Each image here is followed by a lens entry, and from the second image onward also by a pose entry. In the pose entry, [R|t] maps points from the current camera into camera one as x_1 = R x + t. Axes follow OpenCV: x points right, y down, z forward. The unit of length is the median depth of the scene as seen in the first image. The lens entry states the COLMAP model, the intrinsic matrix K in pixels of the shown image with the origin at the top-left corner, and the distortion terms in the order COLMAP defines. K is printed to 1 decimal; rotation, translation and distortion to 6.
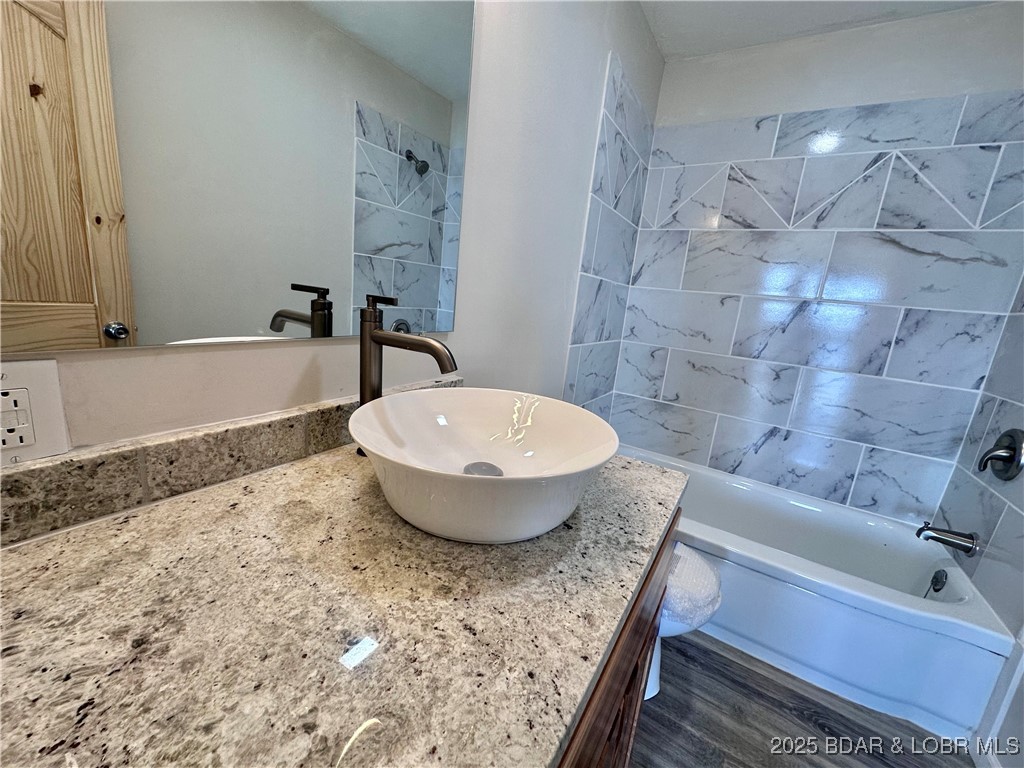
lens RADIAL K [[406.8, 0, 512.9], [0, 406.8, 384.8], [0, 0, 1]] dist [-0.001454, -0.000644]
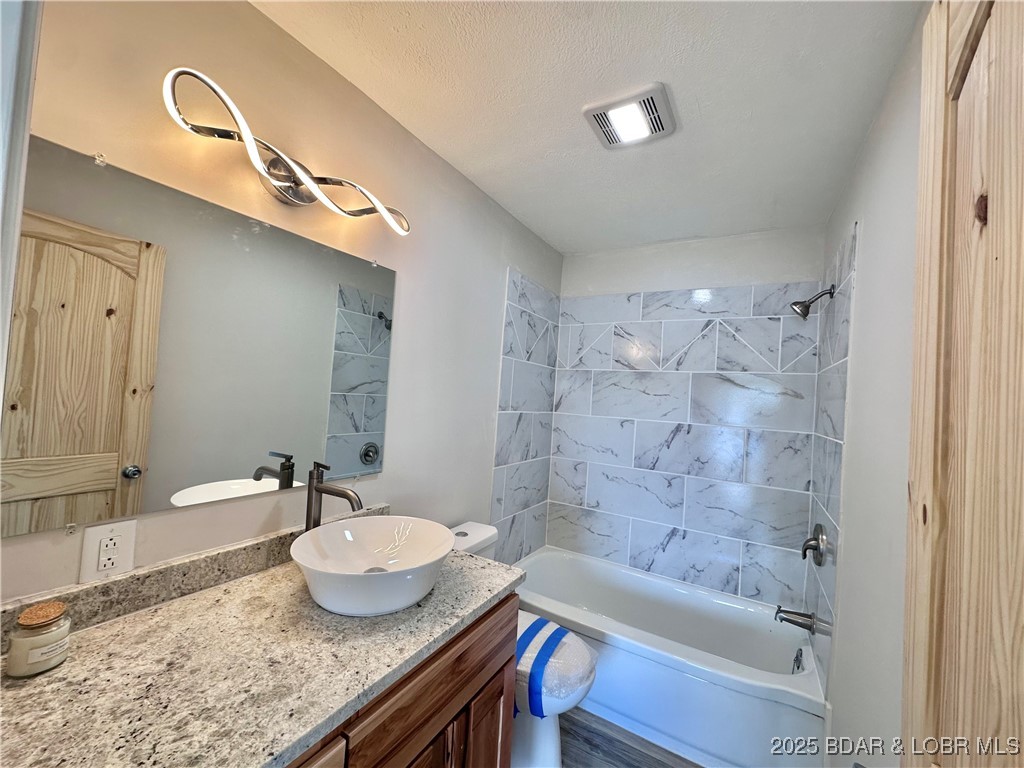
lens RADIAL K [[406.8, 0, 512.9], [0, 406.8, 384.8], [0, 0, 1]] dist [-0.001454, -0.000644]
pose [[0.999019, -0.033901, 0.028481, 0.404055], [0.039780, 0.969678, -0.241127, -0.091703], [-0.019442, 0.242023, 0.970076, -0.681175]]
